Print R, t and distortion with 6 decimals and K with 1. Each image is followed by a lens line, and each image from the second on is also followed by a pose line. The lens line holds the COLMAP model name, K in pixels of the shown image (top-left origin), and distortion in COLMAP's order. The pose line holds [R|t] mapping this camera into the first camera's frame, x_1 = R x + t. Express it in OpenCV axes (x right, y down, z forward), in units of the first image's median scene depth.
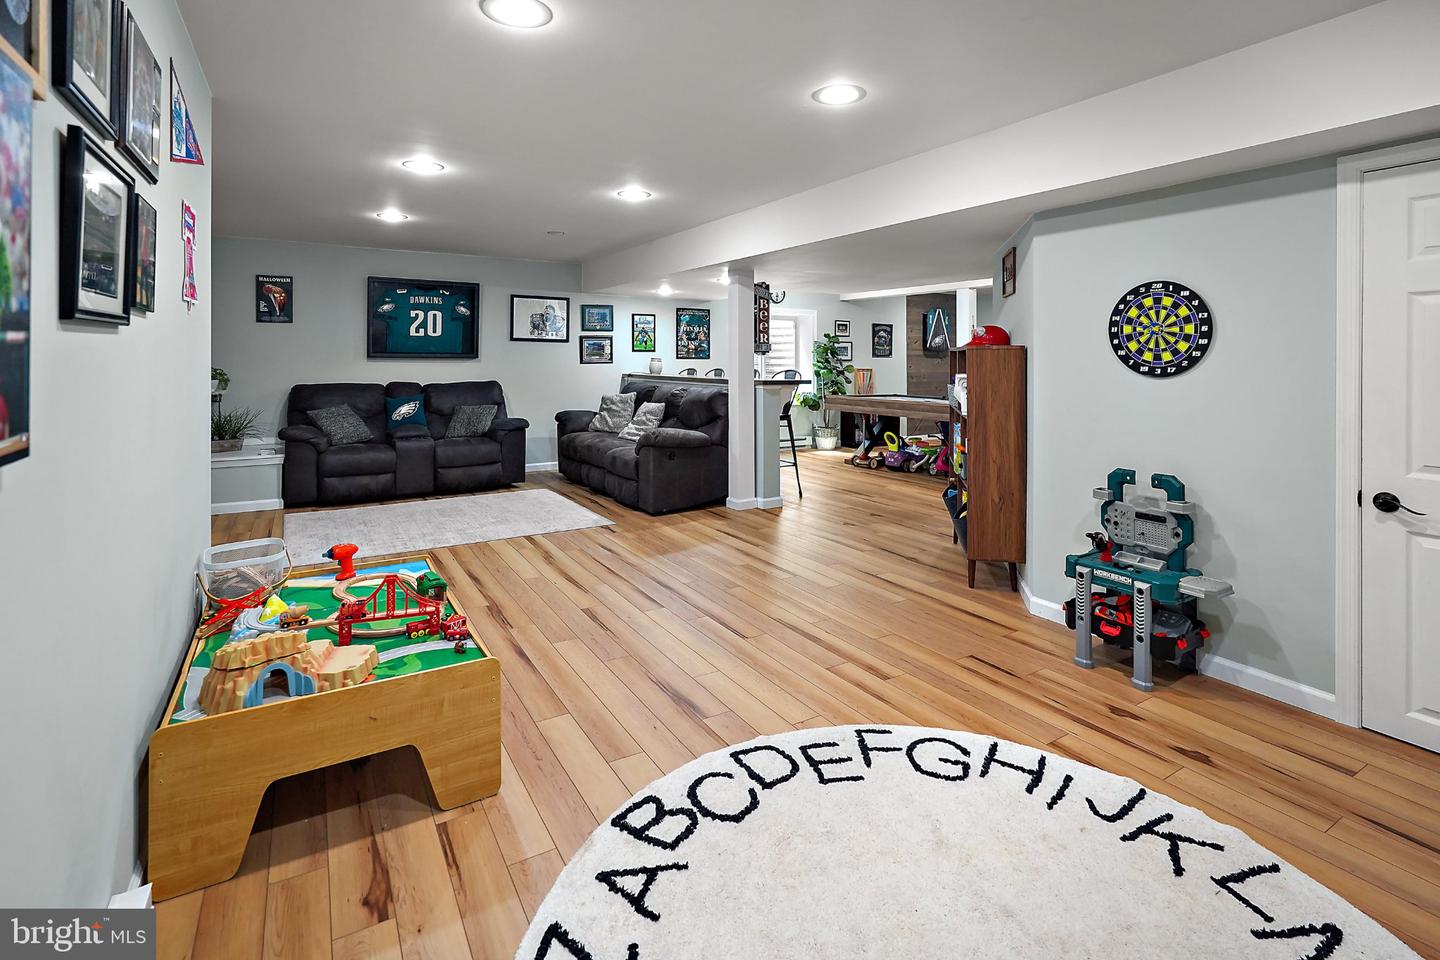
lens RADIAL K [[660.5, 0, 707.7], [0, 660.5, 359.2], [0, 0, 1]] dist [-0.013279, 0.007132]
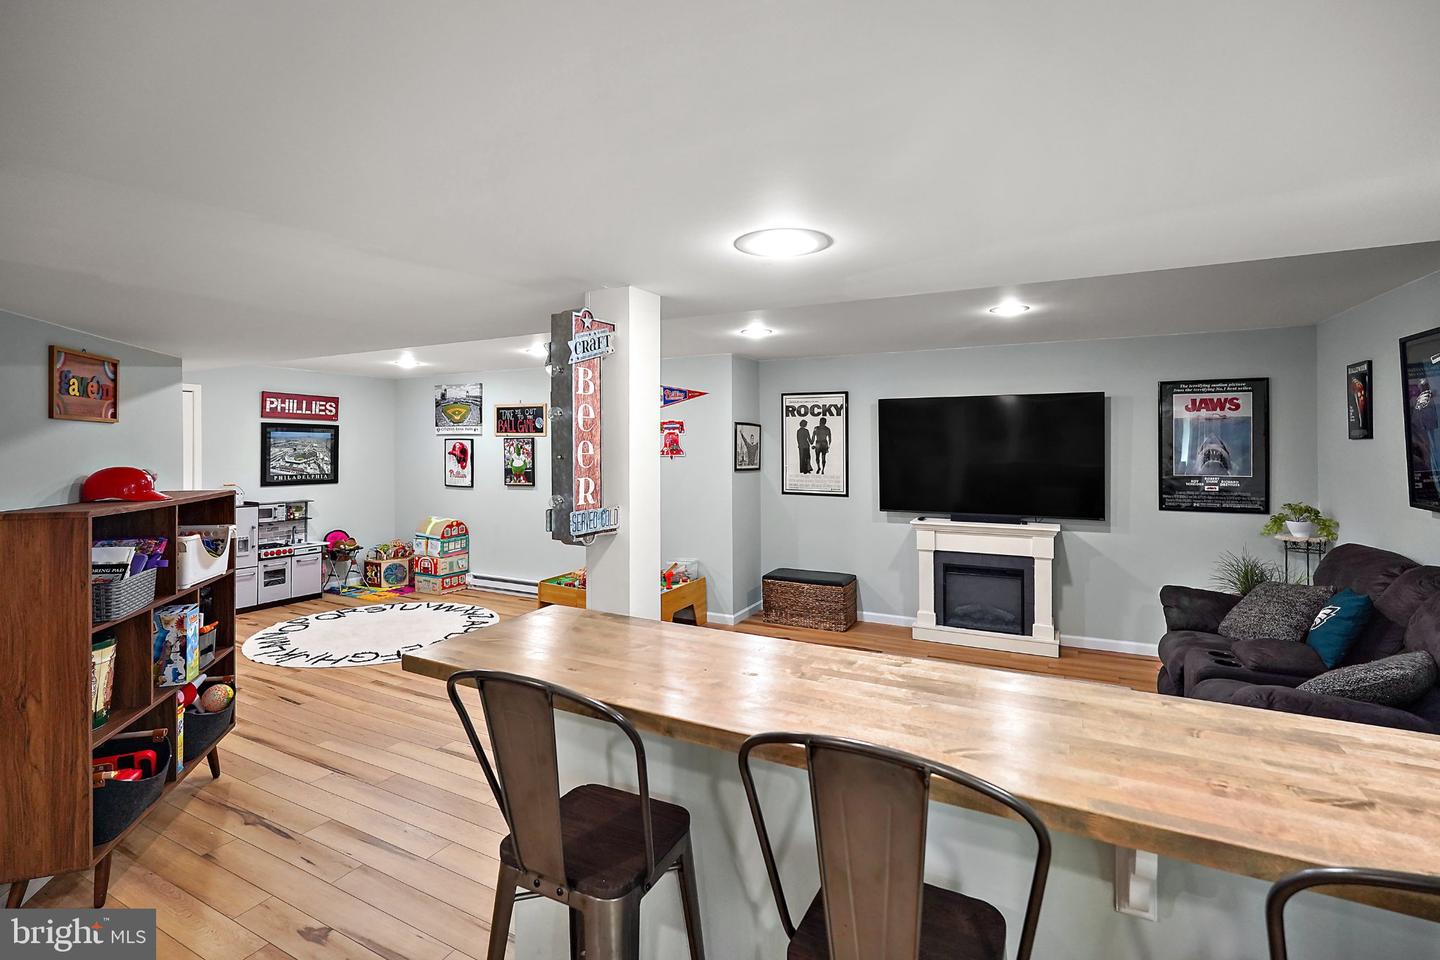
lens RADIAL K [[660.5, 0, 715.2], [0, 660.5, 444.6], [0, 0, 1]] dist [-0.013279, 0.007132]
pose [[-0.846247, -0.002430, -0.532786, 0.167627], [-0.003453, 0.999994, 0.000924, -0.045674], [0.532780, 0.002622, -0.846250, 1.119627]]
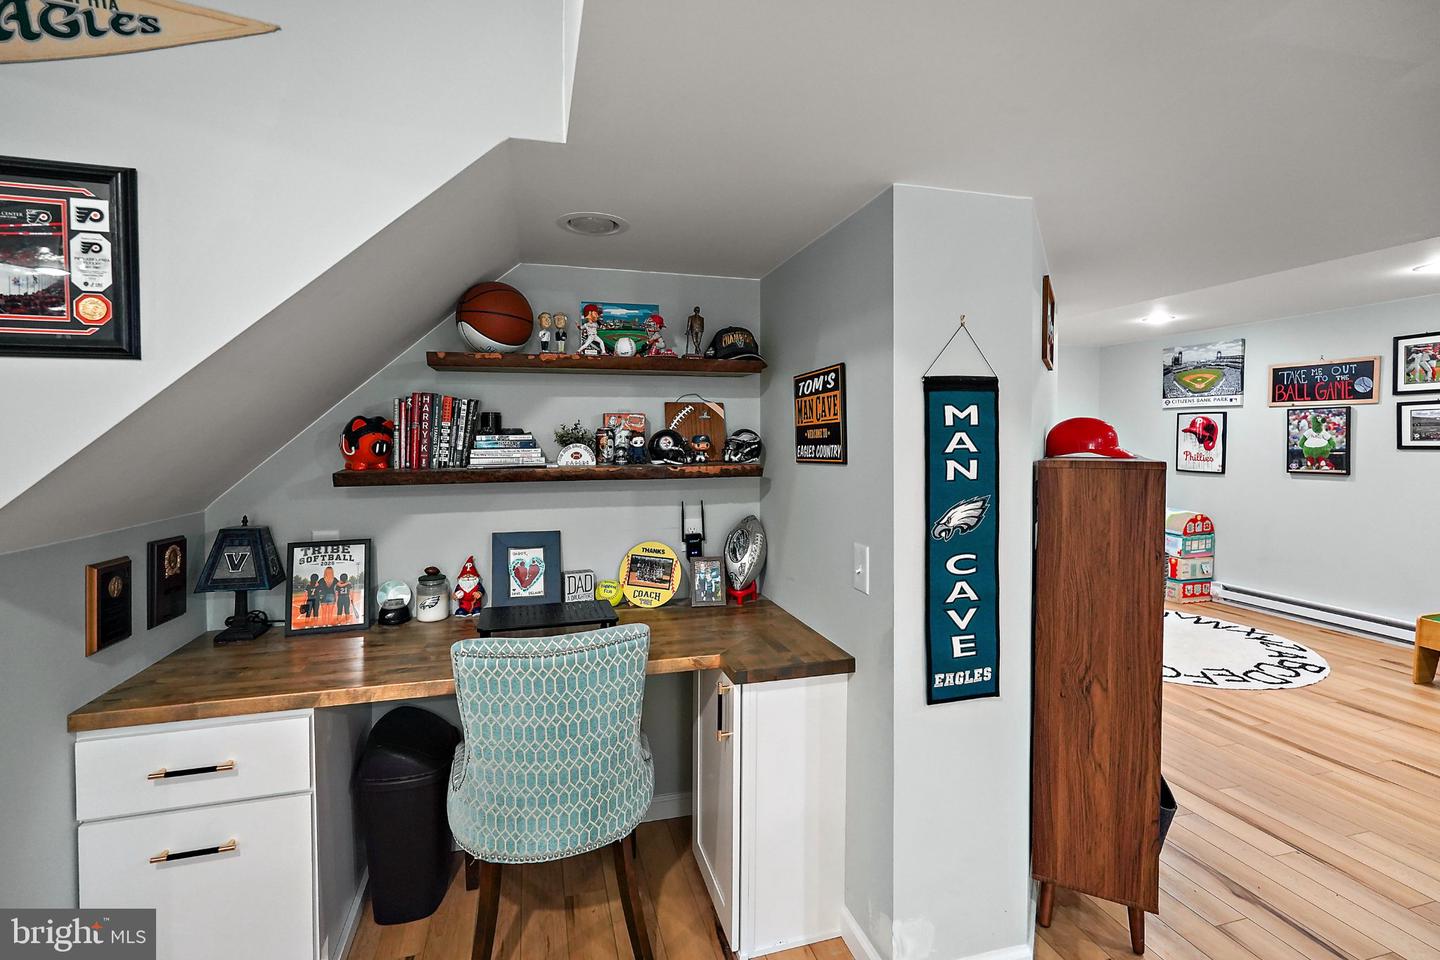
lens RADIAL K [[660.5, 0, 712.0], [0, 660.5, 455.0], [0, 0, 1]] dist [-0.013279, 0.007132]
pose [[-0.971087, -0.013038, 0.238369, 0.360928], [-0.005423, 0.999455, 0.032574, -0.021683], [-0.238664, 0.030340, -0.970628, 0.969512]]
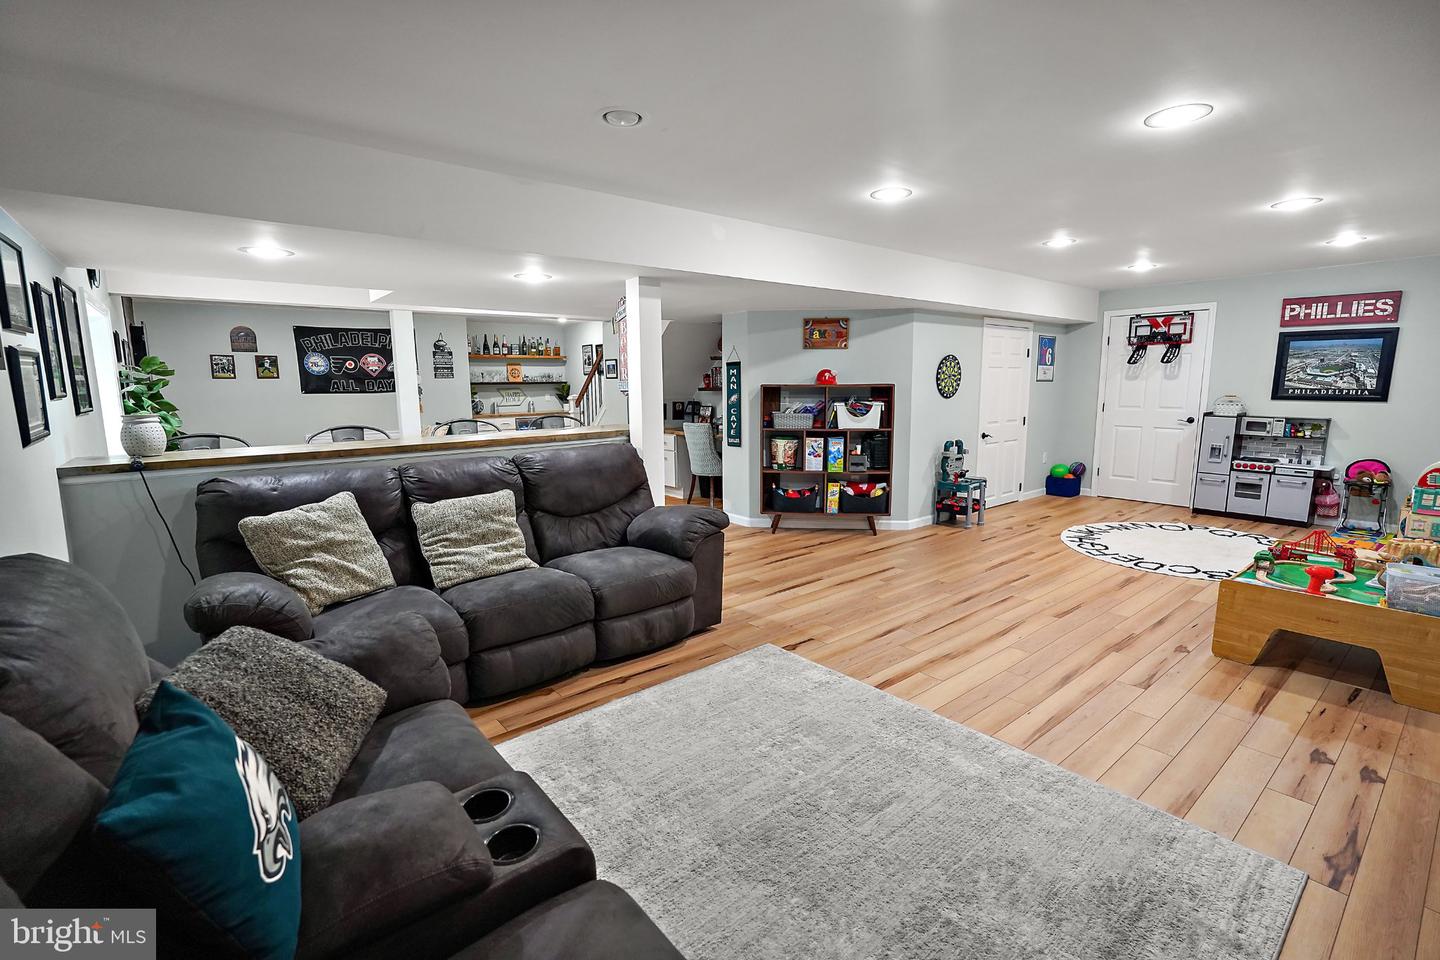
lens RADIAL K [[660.5, 0, 712.3], [0, 660.5, 471.8], [0, 0, 1]] dist [-0.013279, 0.007132]
pose [[-0.138112, -0.137102, 0.980881, -0.598005], [0.012590, 0.990049, 0.140157, -0.020534], [-0.990337, 0.031706, -0.135012, 0.873237]]
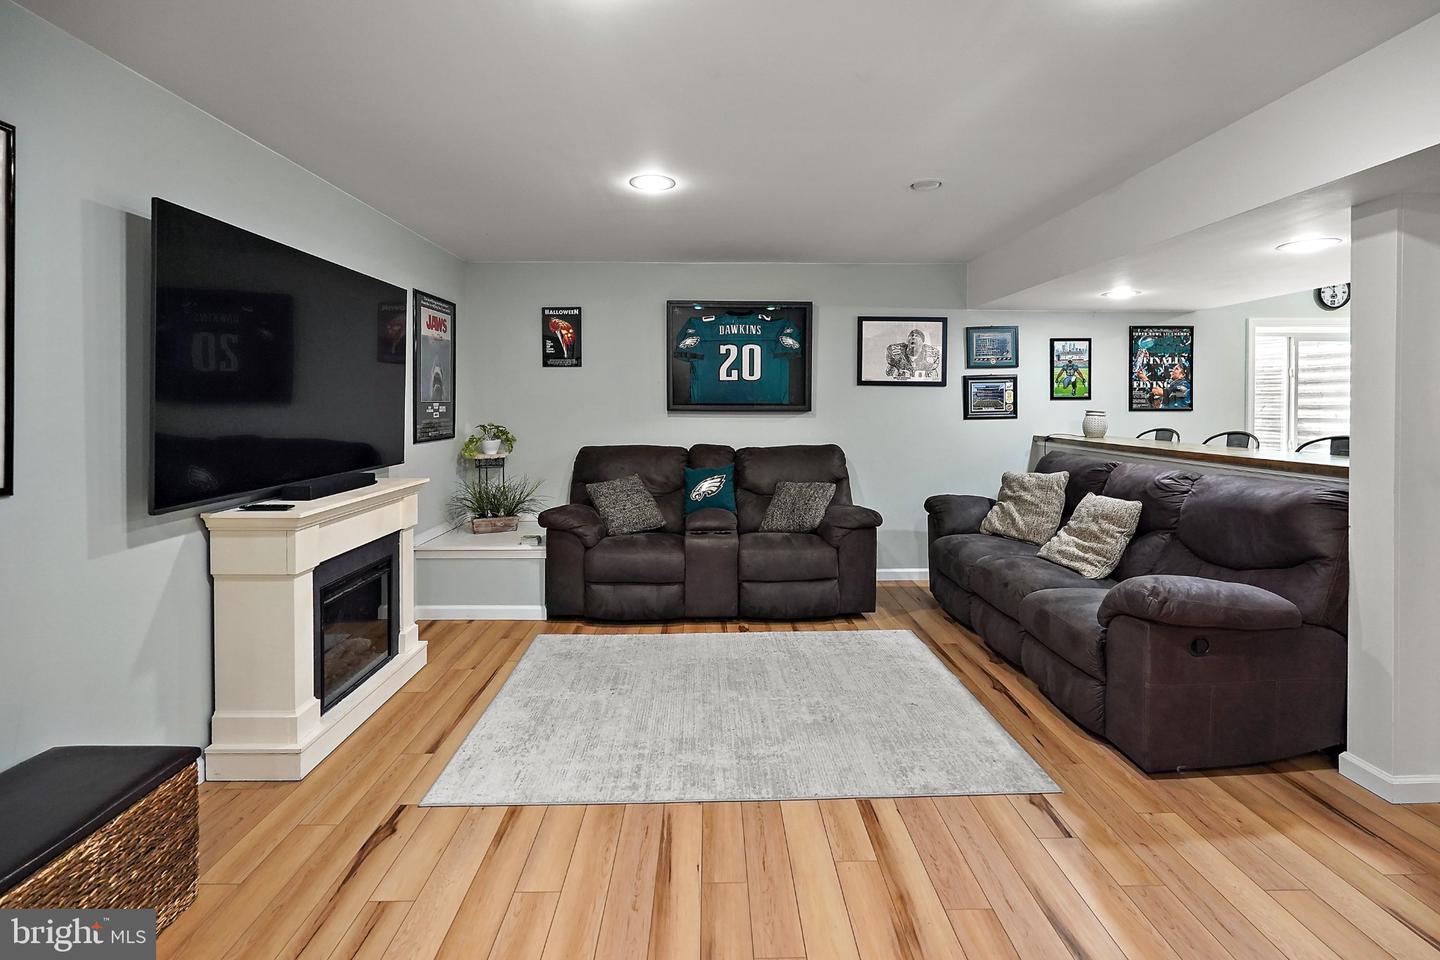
lens RADIAL K [[660.5, 0, 736.5], [0, 660.5, 403.2], [0, 0, 1]] dist [-0.013279, 0.007132]
pose [[0.874851, -0.002739, -0.484384, -0.088186], [0.002691, 0.999996, -0.000794, -0.010292], [0.484384, -0.000609, 0.874855, 0.384445]]
